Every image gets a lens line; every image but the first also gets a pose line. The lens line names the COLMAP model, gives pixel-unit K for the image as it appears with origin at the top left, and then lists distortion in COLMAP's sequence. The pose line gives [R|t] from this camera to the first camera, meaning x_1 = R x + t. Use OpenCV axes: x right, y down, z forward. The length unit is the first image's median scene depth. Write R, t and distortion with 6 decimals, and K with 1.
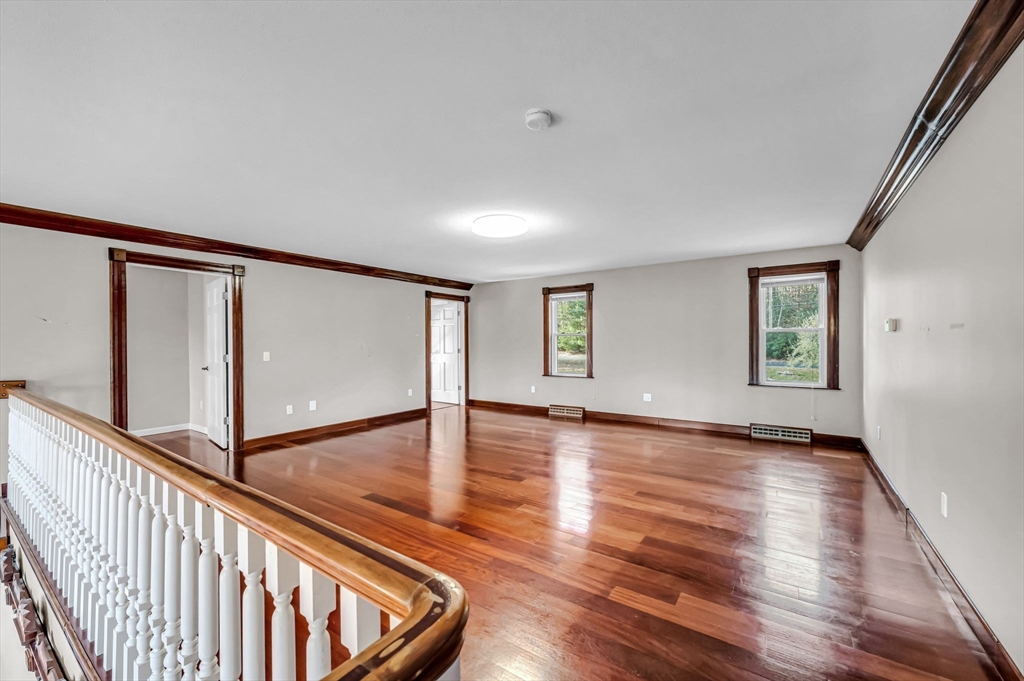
lens RADIAL K [[409.2, 0, 508.8], [0, 409.2, 337.9], [0, 0, 1]] dist [-0.001493, 0.000051]
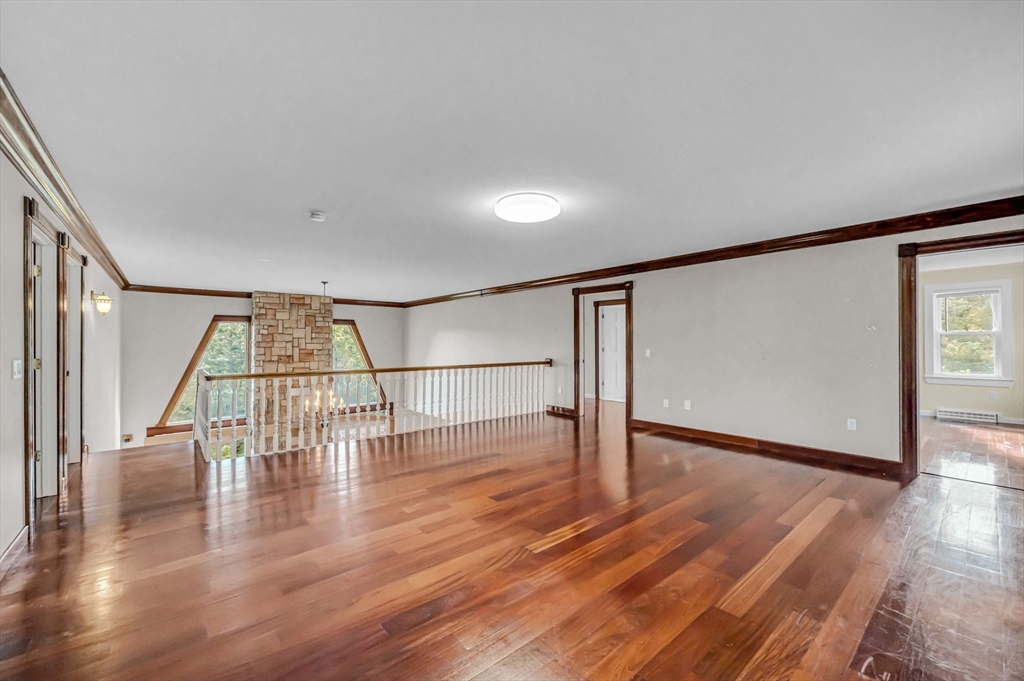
lens RADIAL K [[414.7, 0, 513.9], [0, 414.7, 343.2], [0, 0, 1]] dist [0.003242, 0.000012]
pose [[-0.246495, 0.006156, -0.969125, 0.474931], [0.013445, 0.999905, 0.002932, 0.005062], [0.969051, -0.012308, -0.246554, 0.669804]]
